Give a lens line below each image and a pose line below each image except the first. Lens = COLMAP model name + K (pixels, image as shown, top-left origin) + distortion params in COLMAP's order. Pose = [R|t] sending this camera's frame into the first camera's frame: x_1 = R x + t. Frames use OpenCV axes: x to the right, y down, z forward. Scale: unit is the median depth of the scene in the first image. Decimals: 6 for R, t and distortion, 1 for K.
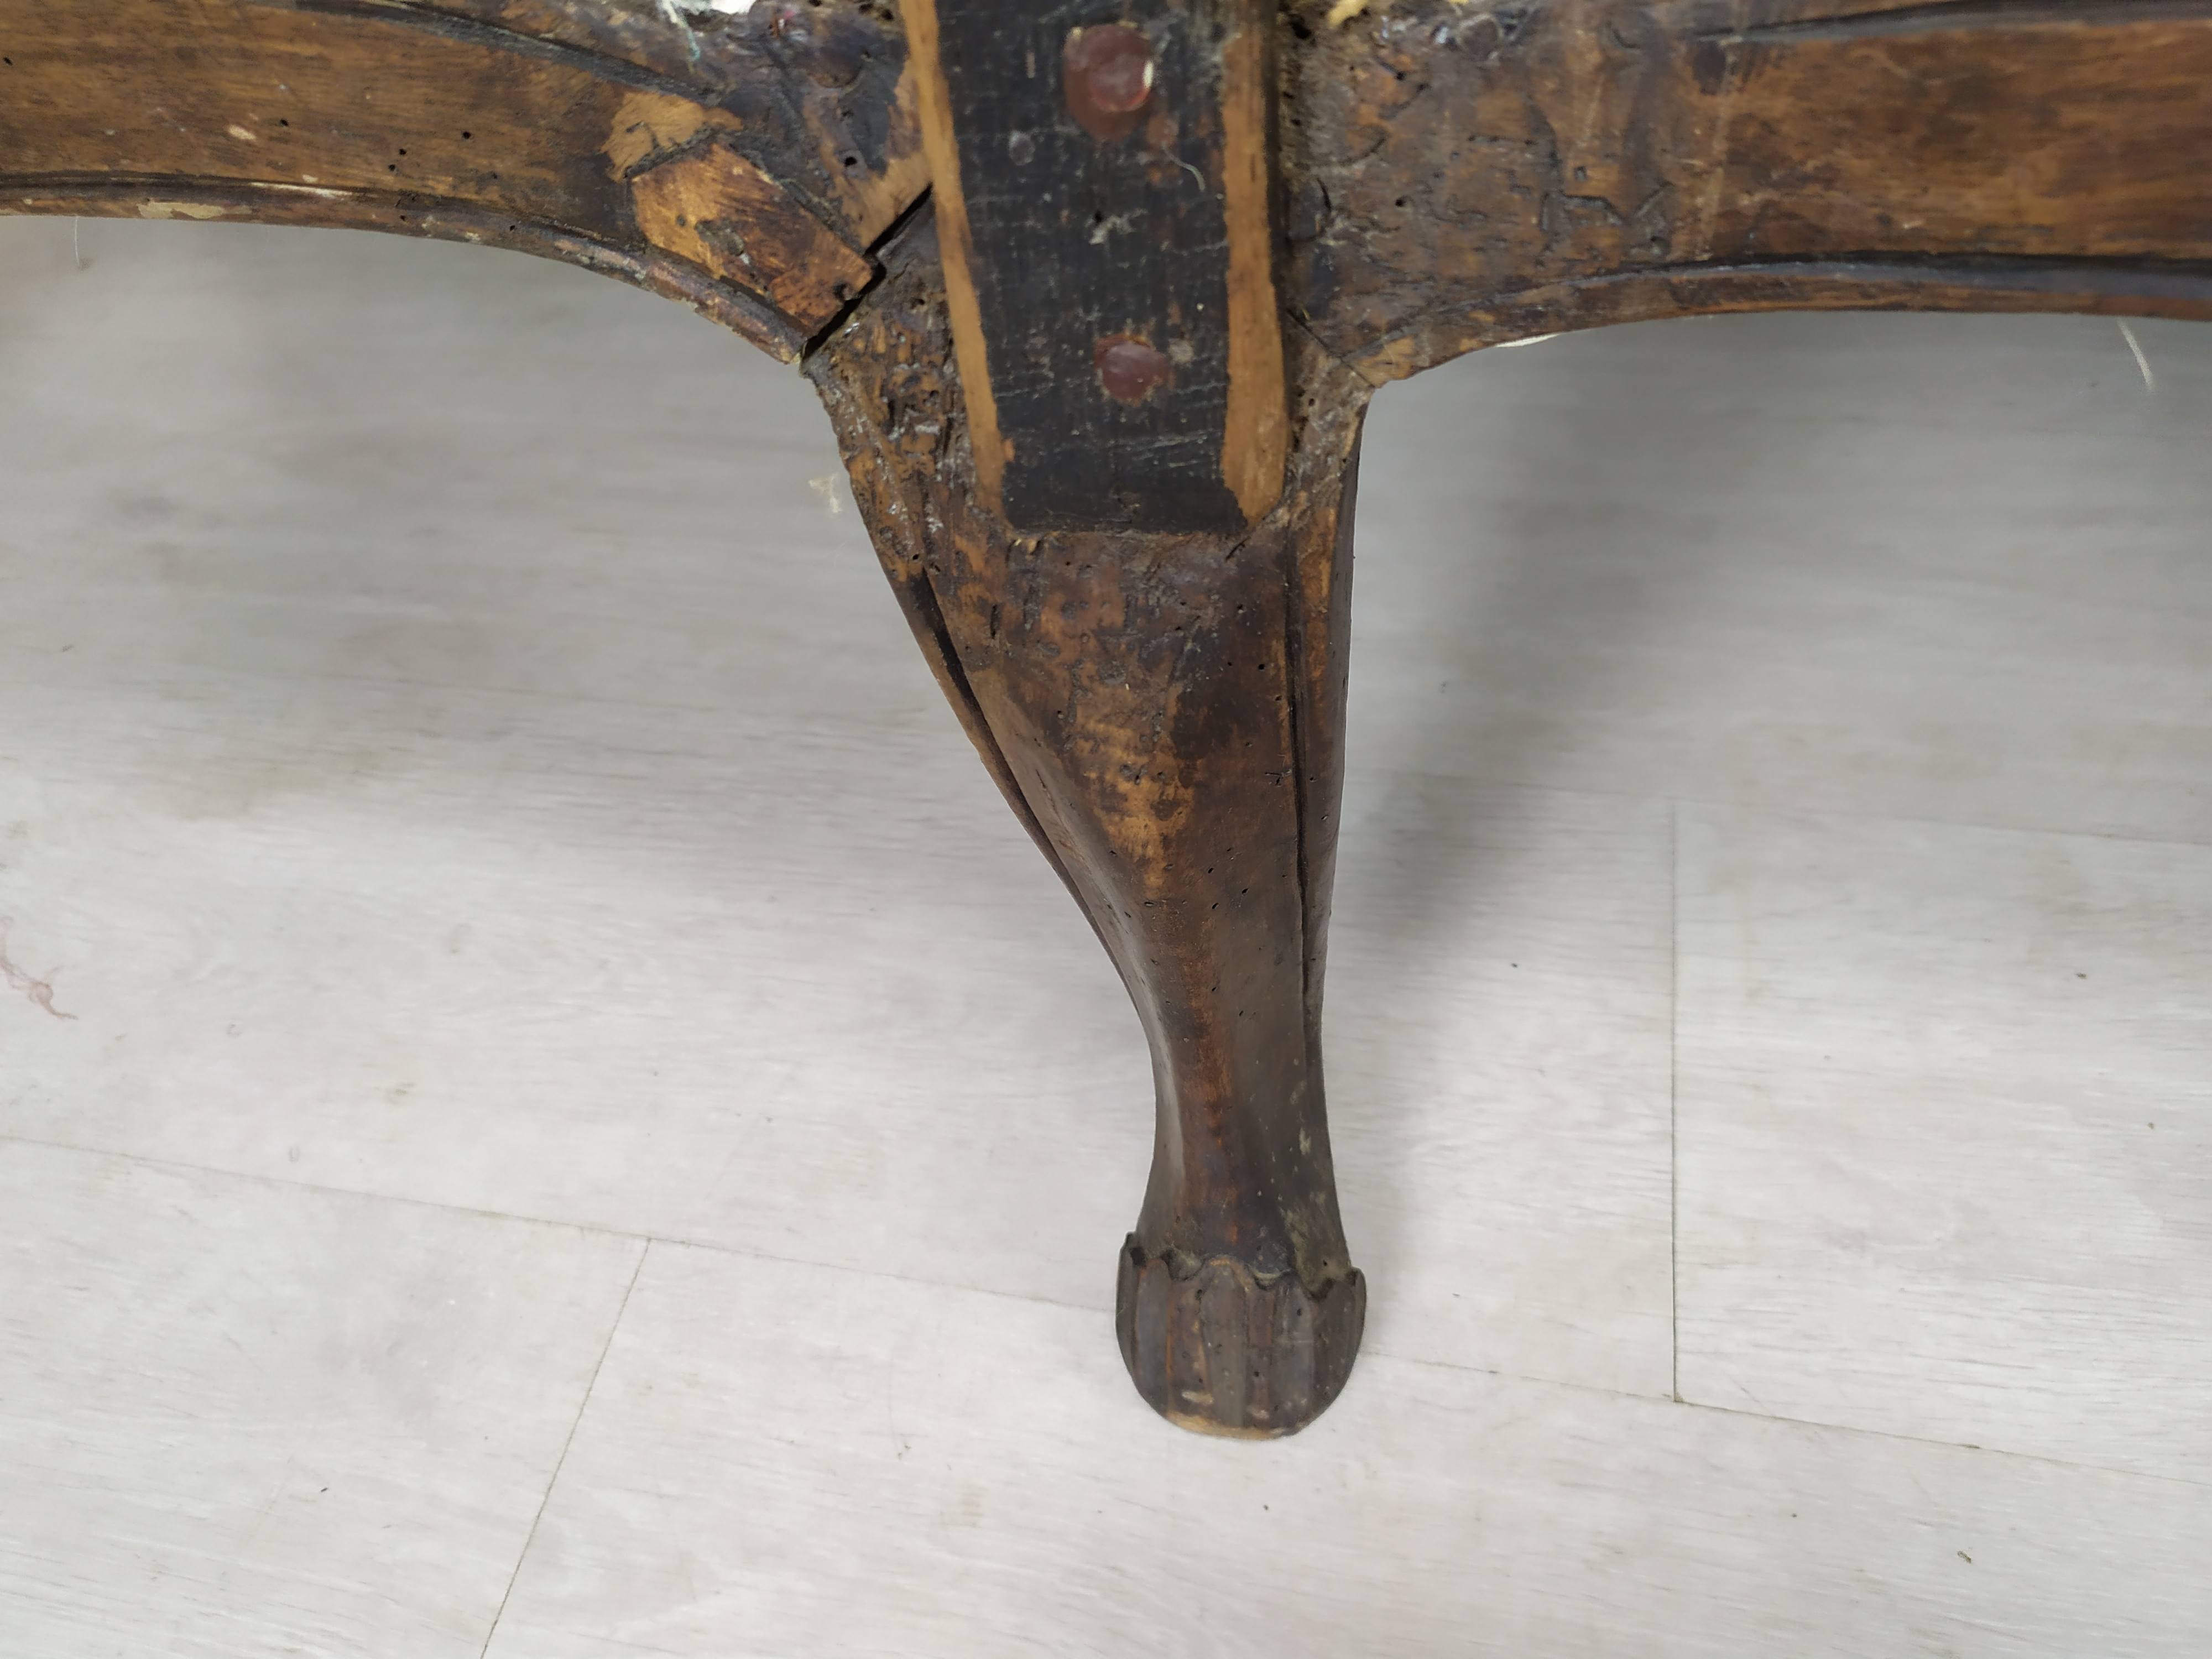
lens RADIAL K [[1720.2, 0, 1132.9], [0, 1720.2, 834.0], [0, 0, 1]] dist [0.043013, -0.071493]
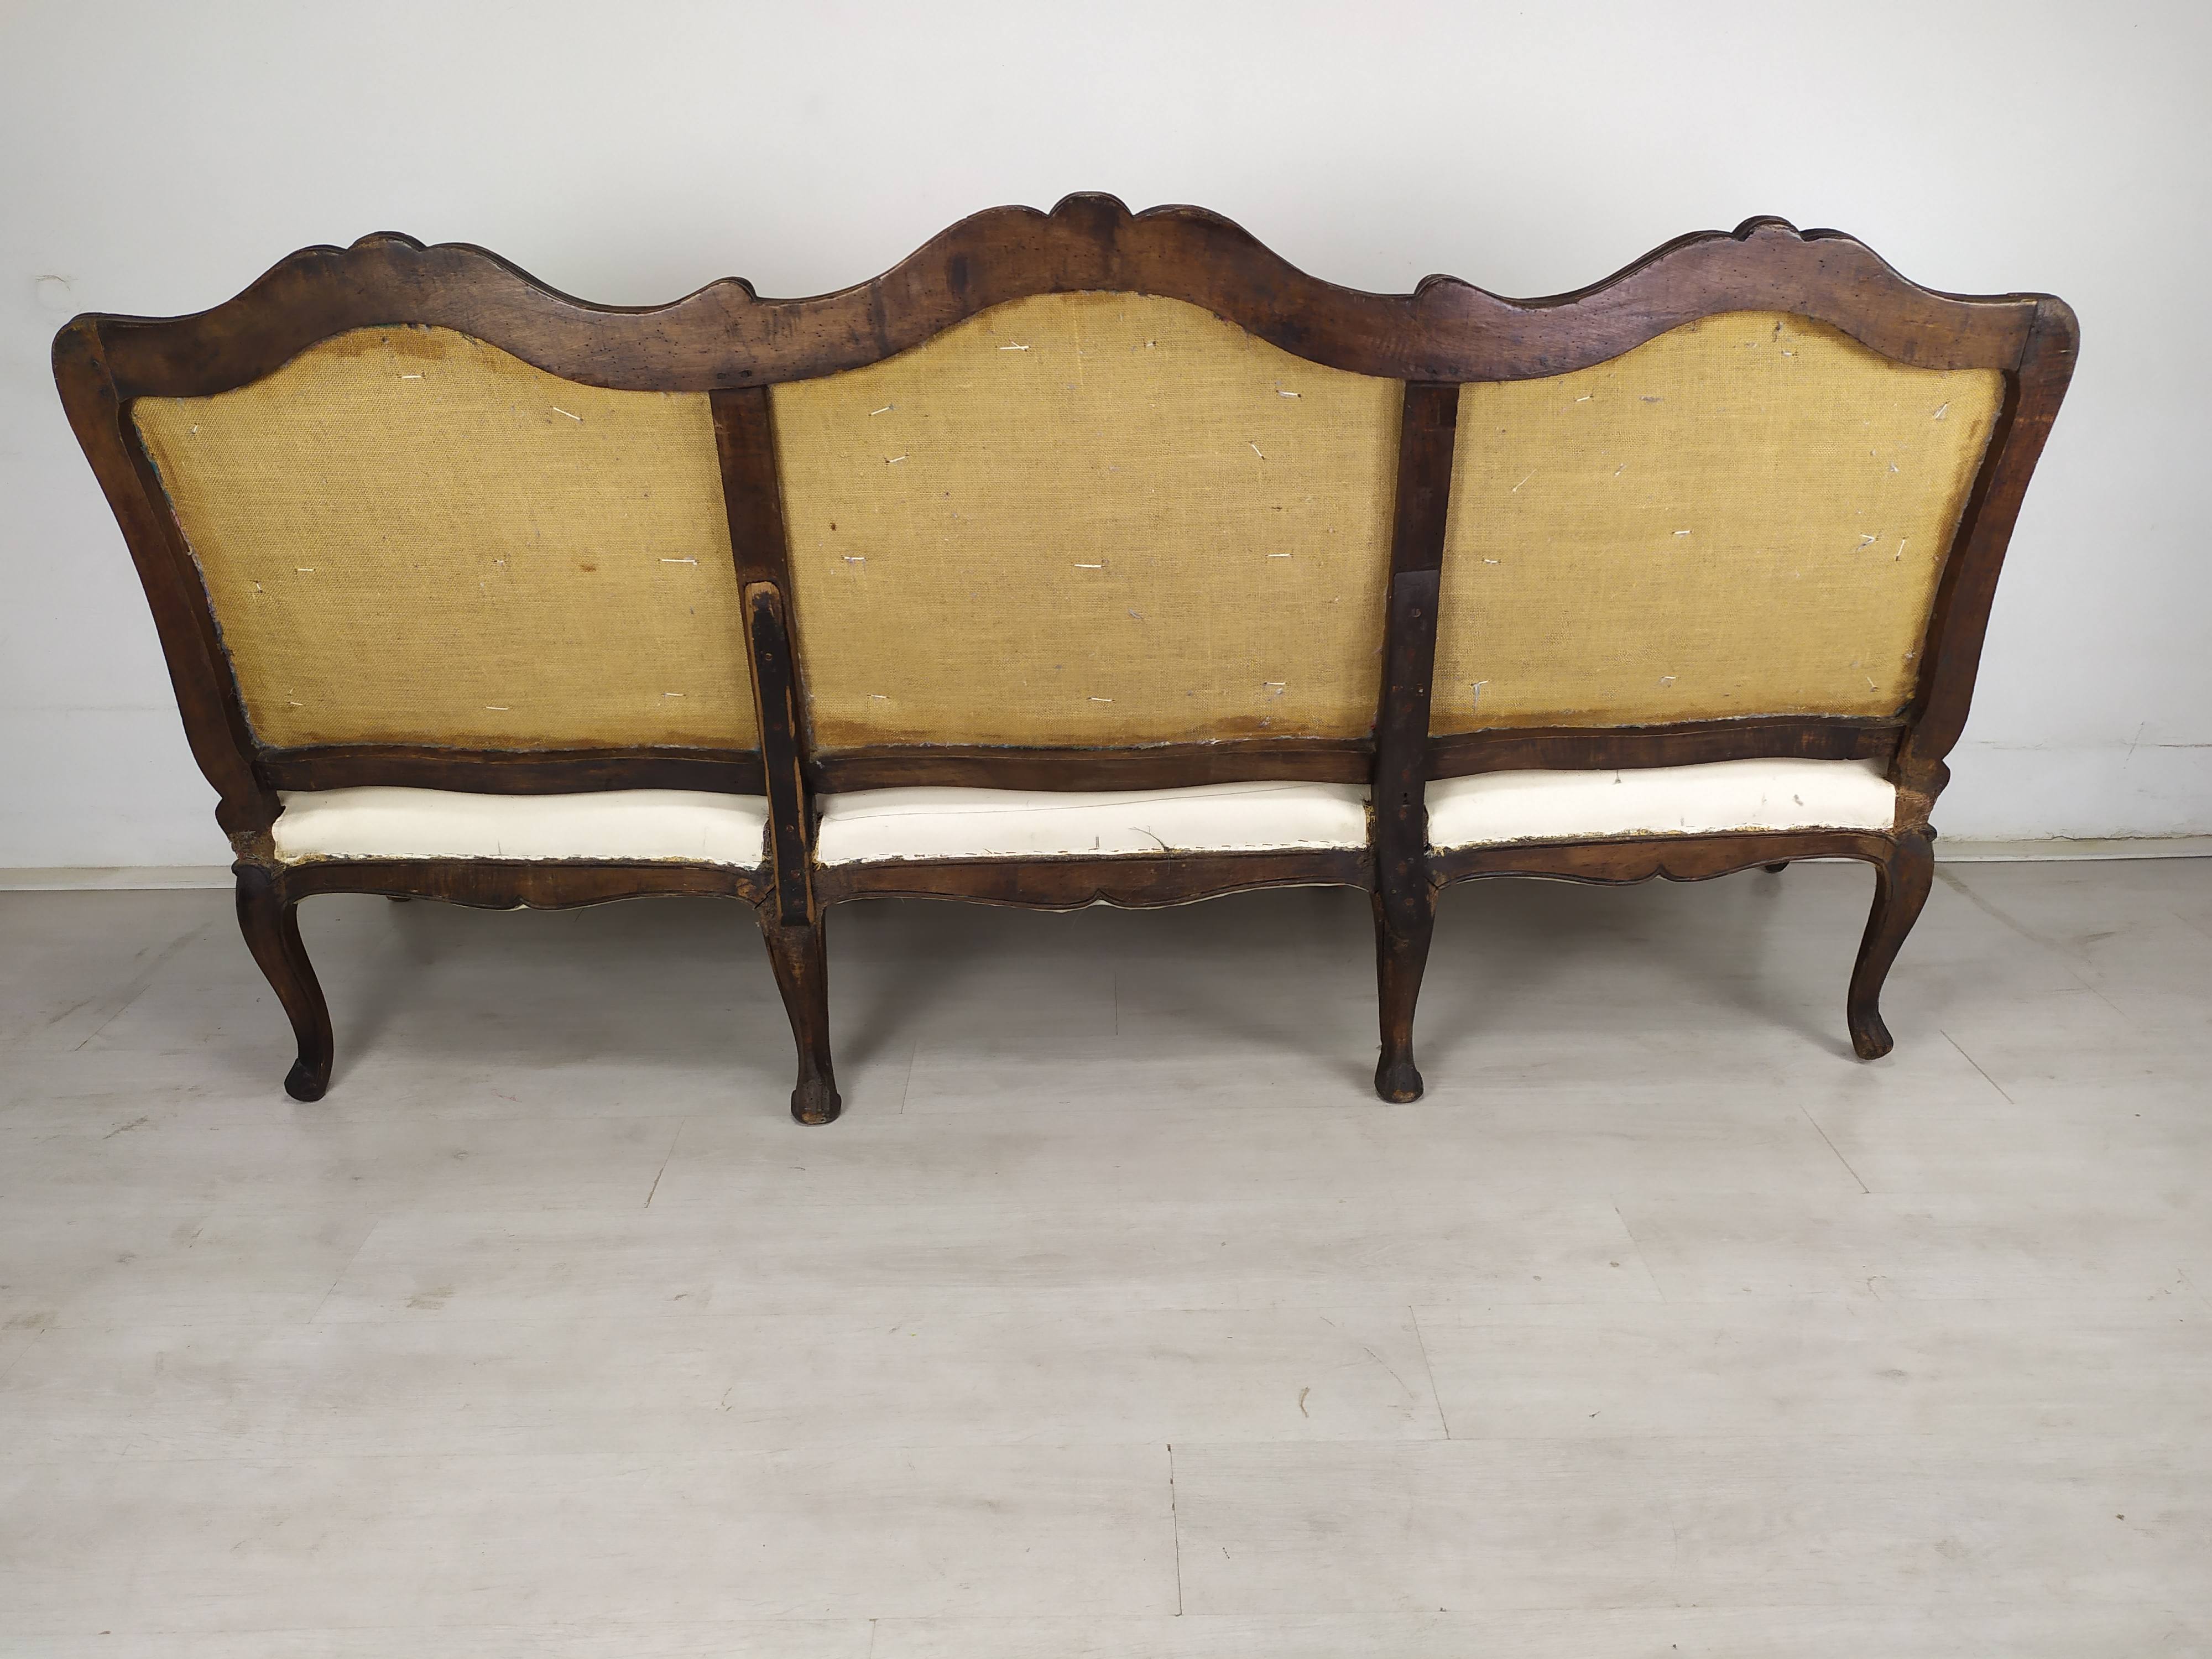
lens RADIAL K [[1680.0, 0, 1114.5], [0, 1680.0, 825.8], [0, 0, 1]] dist [0.034599, -0.001557]
pose [[0.976140, -0.001343, 0.217137, -0.257316], [0.106492, 0.874426, -0.473326, 3.329312], [-0.189235, 0.485156, 0.853706, -6.308946]]
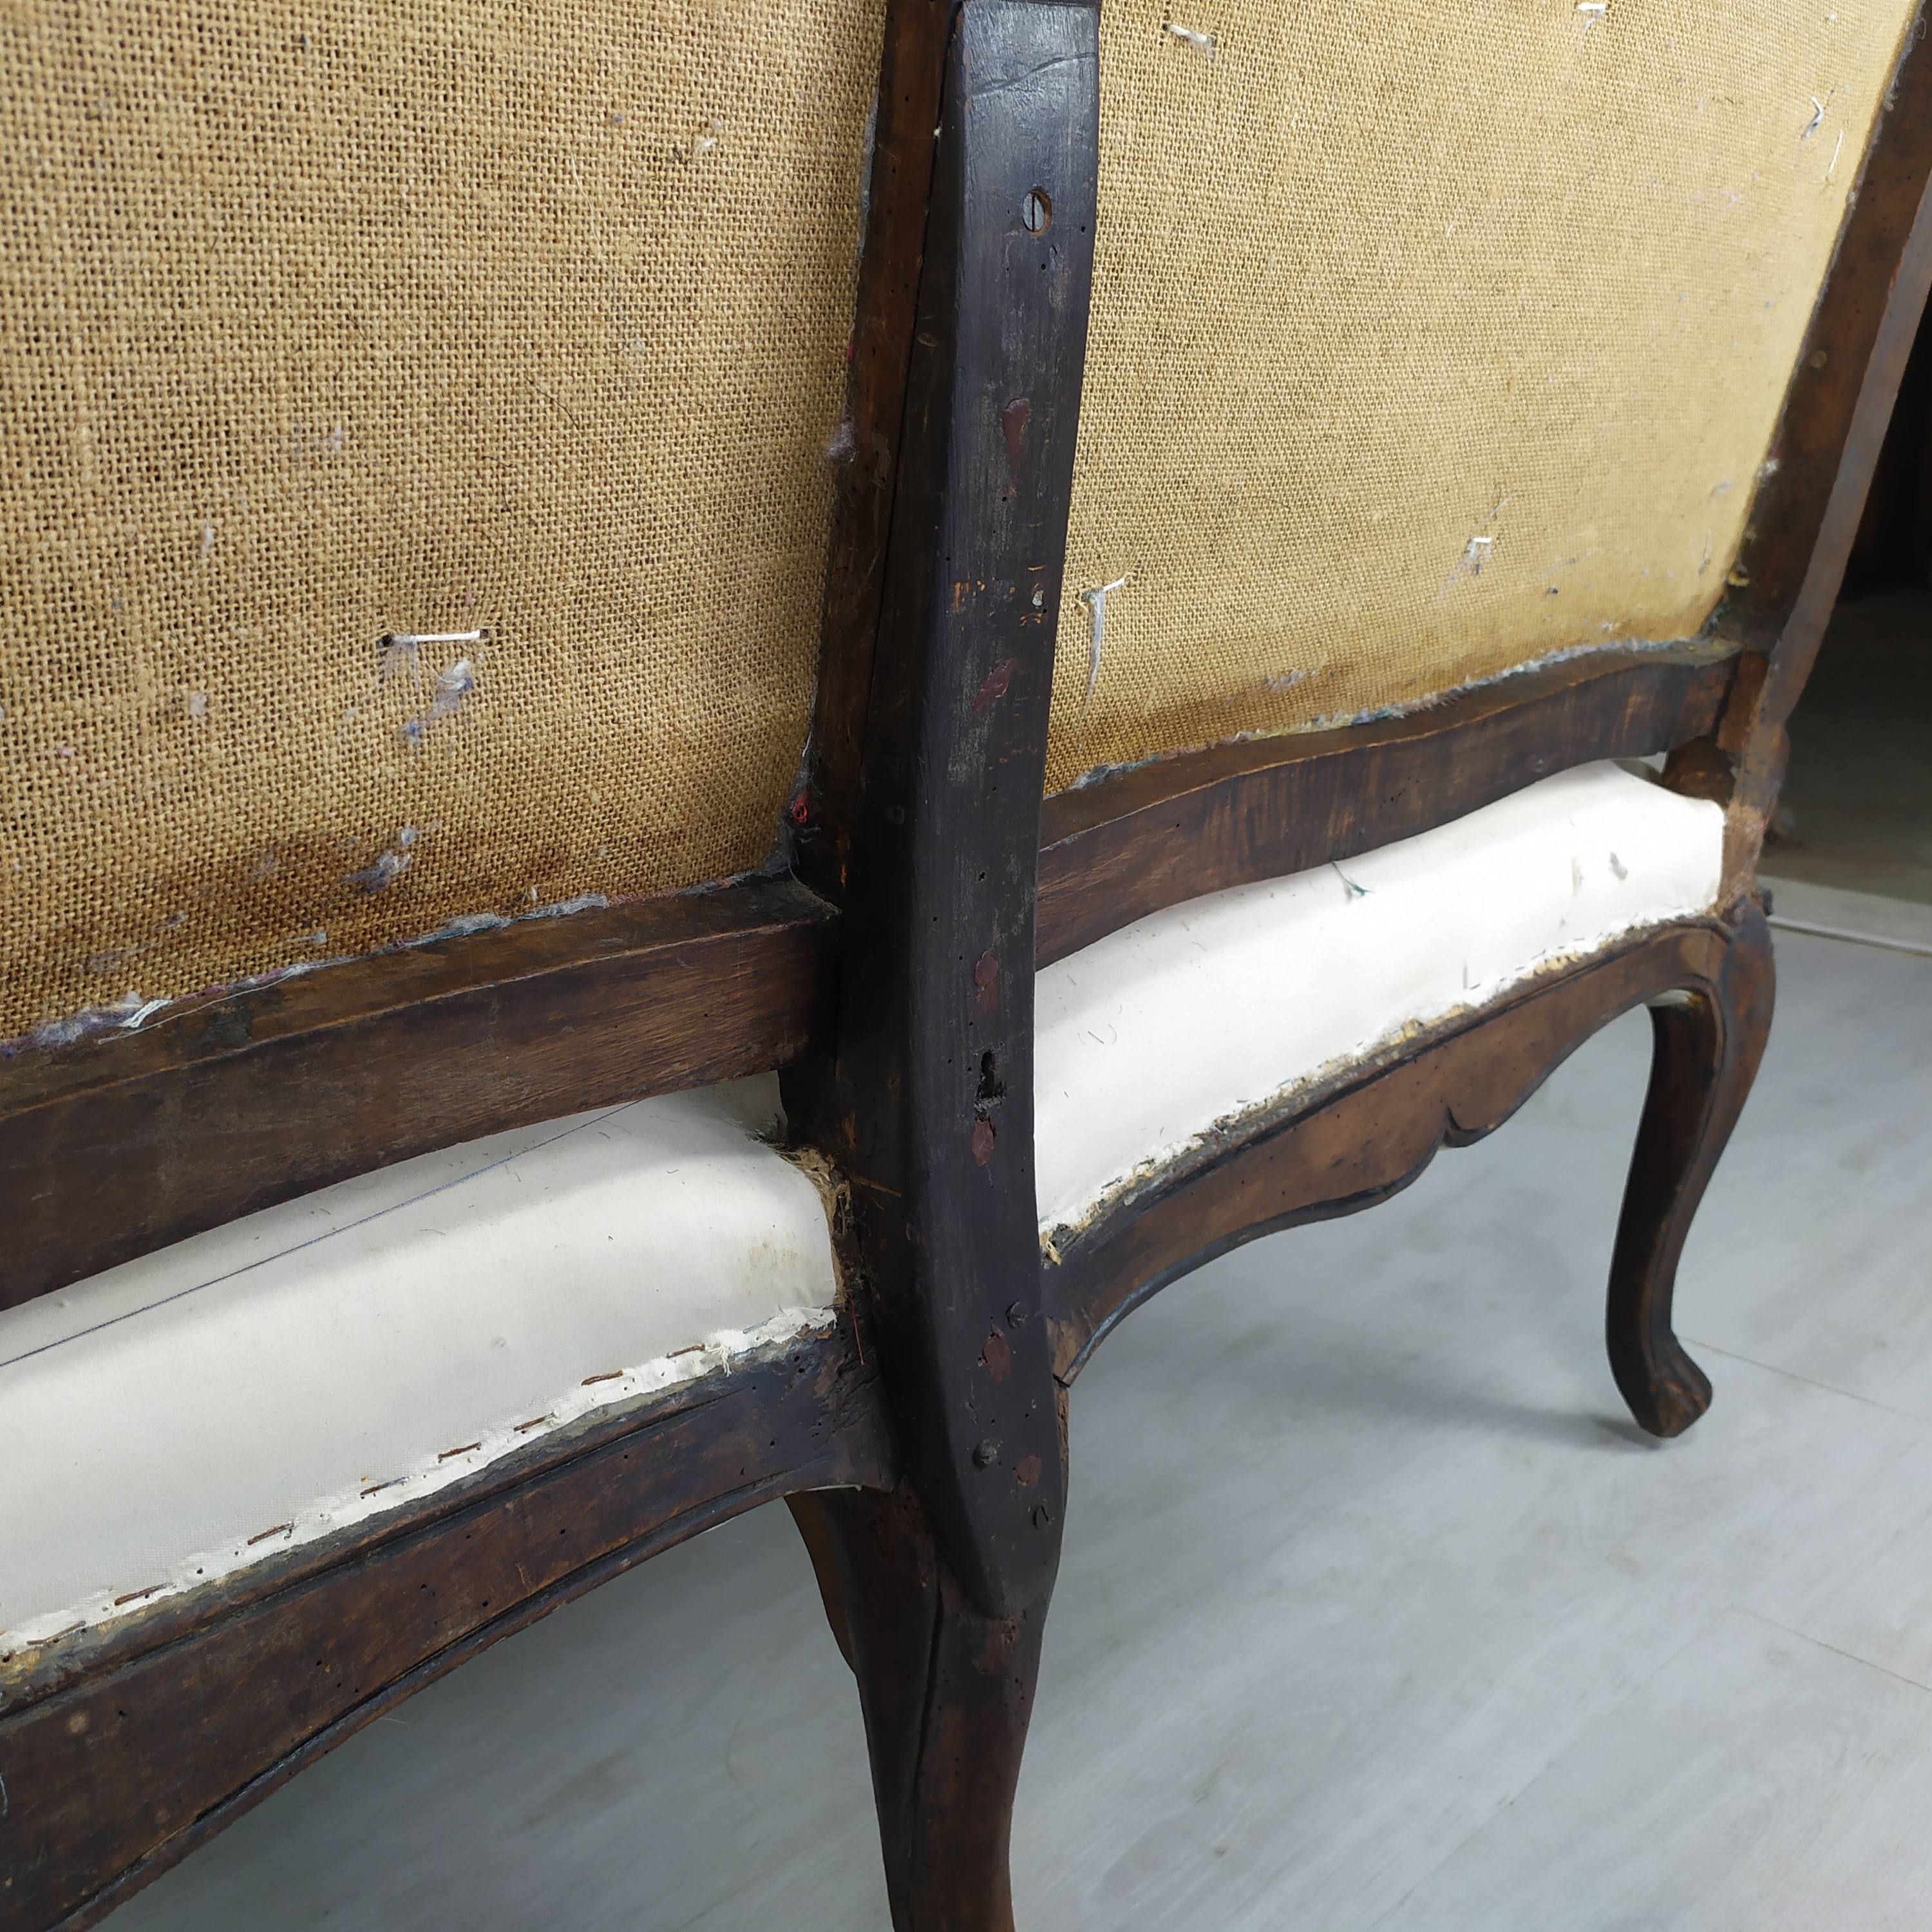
lens RADIAL K [[1968.0, 0, 967.1], [0, 1968.0, 965.3], [0, 0, 1]] dist [0.057281, -0.057718]
pose [[0.562571, -0.146653, 0.813638, 0.927279], [0.606671, 0.741816, -0.285761, 0.218811], [-0.561663, 0.654371, 0.506294, -1.193940]]
